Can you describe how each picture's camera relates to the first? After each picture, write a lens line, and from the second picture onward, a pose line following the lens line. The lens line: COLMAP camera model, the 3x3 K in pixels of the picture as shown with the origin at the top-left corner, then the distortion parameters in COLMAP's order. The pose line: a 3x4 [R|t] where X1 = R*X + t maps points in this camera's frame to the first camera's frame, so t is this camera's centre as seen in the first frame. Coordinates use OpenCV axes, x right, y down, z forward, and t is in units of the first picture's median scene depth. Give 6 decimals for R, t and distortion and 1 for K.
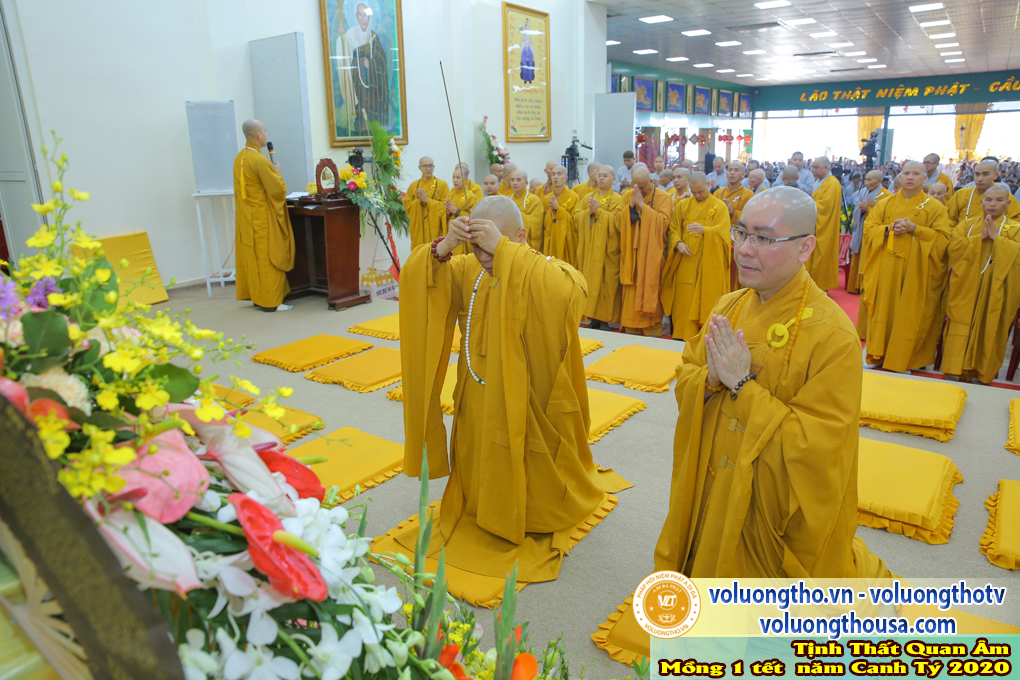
lens RADIAL K [[695.1, 0, 510.0], [0, 695.1, 340.0], [0, 0, 1]] dist [-0.108745, 0.086078]
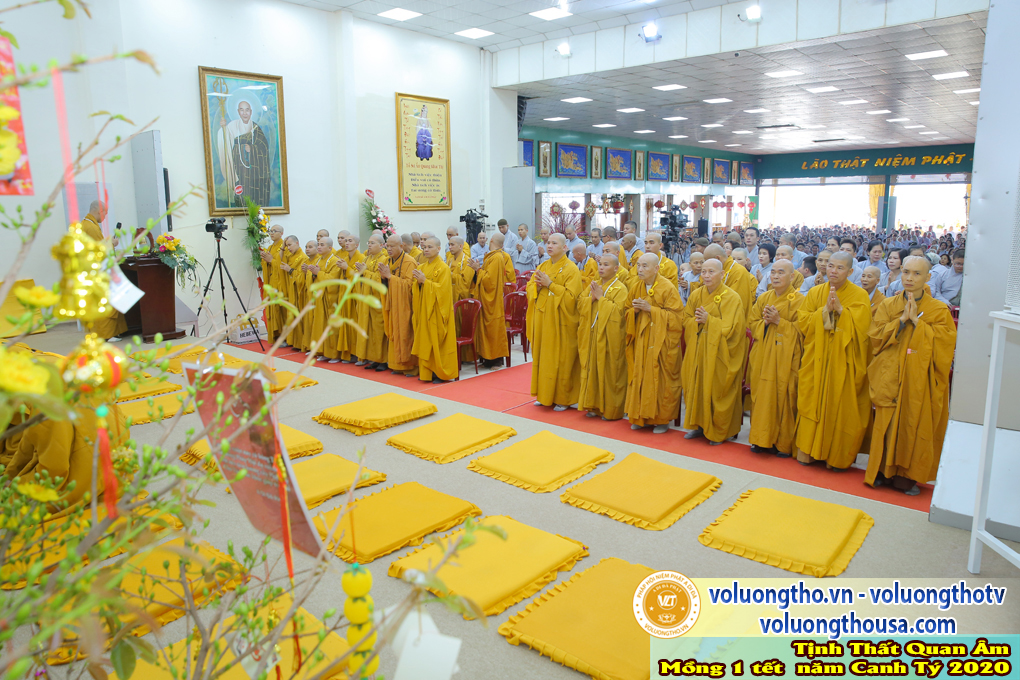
lens RADIAL K [[695.1, 0, 510.0], [0, 695.1, 340.0], [0, 0, 1]] dist [-0.108745, 0.086078]
pose [[0.992691, 0.034722, -0.115584, 0.140830], [-0.044270, 0.995723, -0.081092, 0.005717], [0.112274, 0.085616, 0.989982, -0.045340]]
